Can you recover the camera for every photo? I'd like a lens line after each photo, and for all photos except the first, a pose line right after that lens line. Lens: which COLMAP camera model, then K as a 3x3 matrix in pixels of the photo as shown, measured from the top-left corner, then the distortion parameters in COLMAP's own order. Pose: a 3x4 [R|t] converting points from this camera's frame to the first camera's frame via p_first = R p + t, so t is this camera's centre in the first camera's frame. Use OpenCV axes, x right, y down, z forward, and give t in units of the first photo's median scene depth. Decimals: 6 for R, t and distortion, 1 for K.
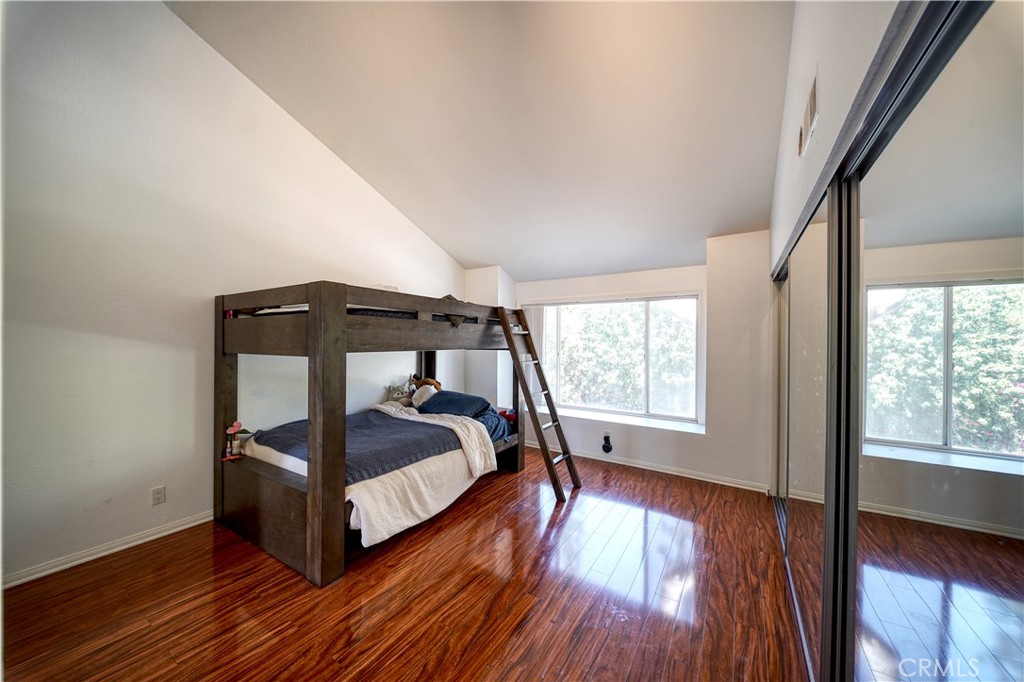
lens RADIAL K [[357.2, 0, 514.2], [0, 357.2, 343.9], [0, 0, 1]] dist [0.000236, 0.000023]
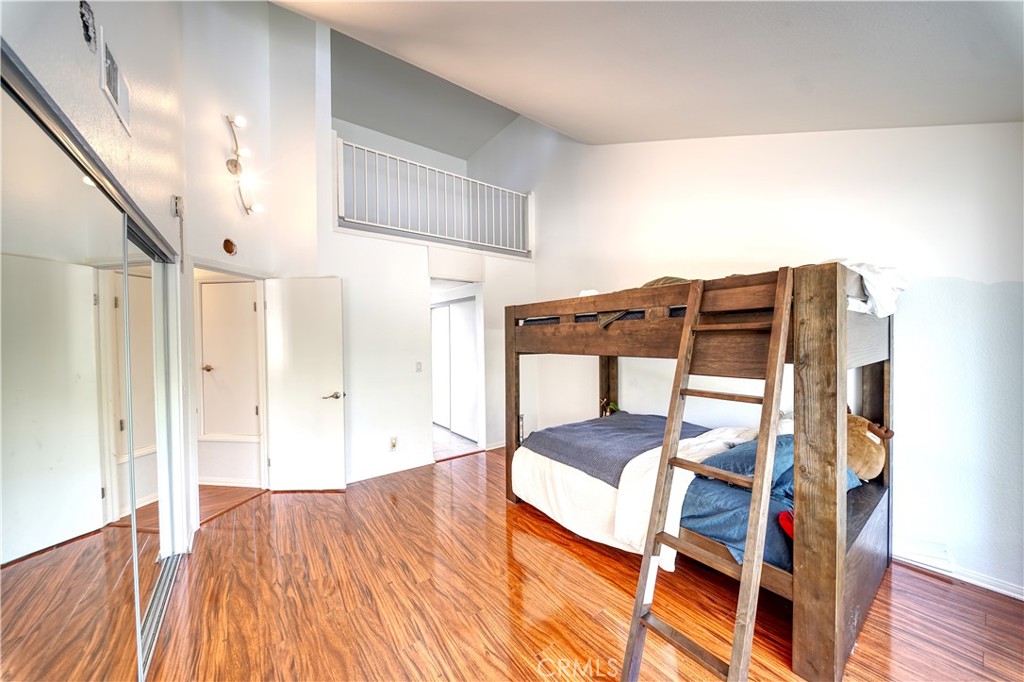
lens RADIAL K [[357.2, 0, 514.2], [0, 357.2, 343.9], [0, 0, 1]] dist [0.000236, 0.000023]
pose [[-0.367586, -0.019519, -0.929785, 0.720055], [-0.001080, 0.999788, -0.020562, 0.006644], [0.929989, -0.006554, -0.367529, 1.222602]]
